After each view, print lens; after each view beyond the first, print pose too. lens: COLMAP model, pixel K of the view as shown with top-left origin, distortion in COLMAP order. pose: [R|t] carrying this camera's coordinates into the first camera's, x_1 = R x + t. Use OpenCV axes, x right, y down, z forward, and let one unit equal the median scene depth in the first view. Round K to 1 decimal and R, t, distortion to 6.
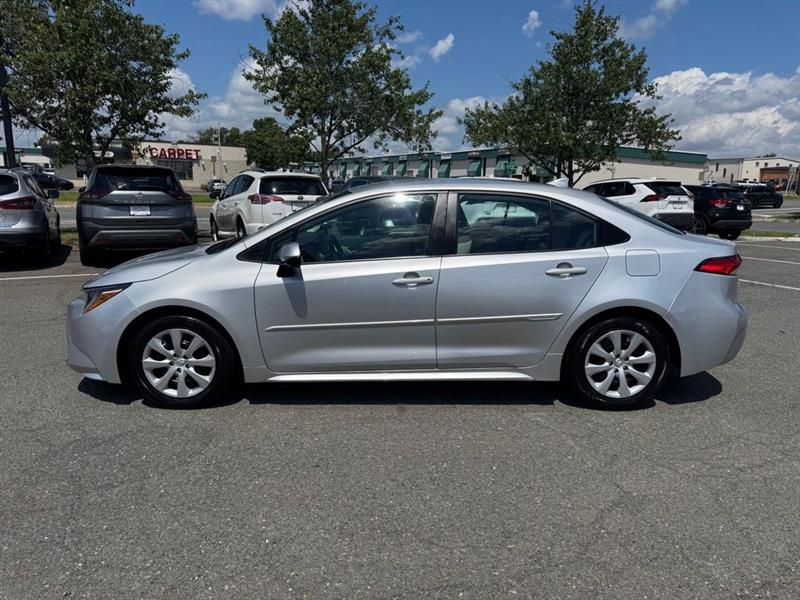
lens RADIAL K [[578.7, 0, 403.3], [0, 578.7, 300.6], [0, 0, 1]] dist [0.041690, -0.063108]
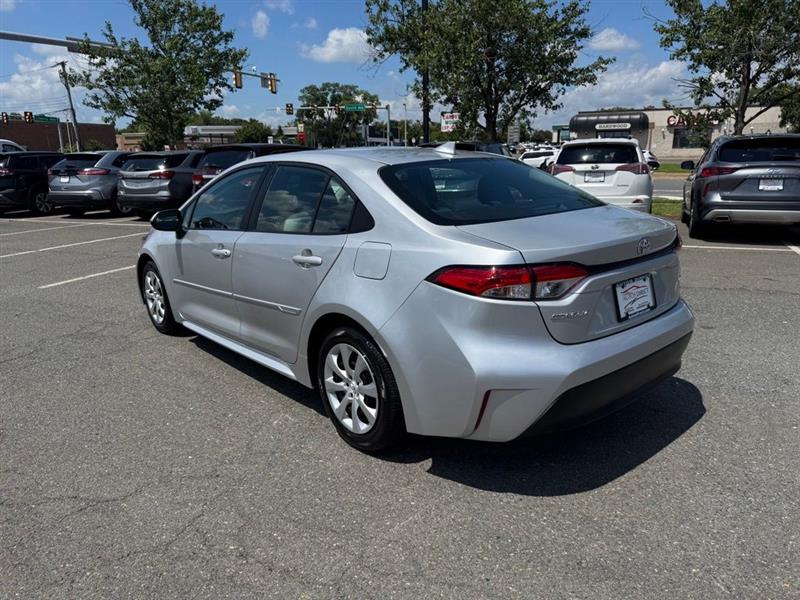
lens RADIAL K [[578.7, 0, 403.3], [0, 578.7, 300.6], [0, 0, 1]] dist [0.041690, -0.063108]
pose [[0.635594, 0.157268, -0.755835, 0.346782], [-0.119556, 0.987272, 0.104886, -0.033268], [0.762710, 0.023699, 0.646306, 0.198326]]
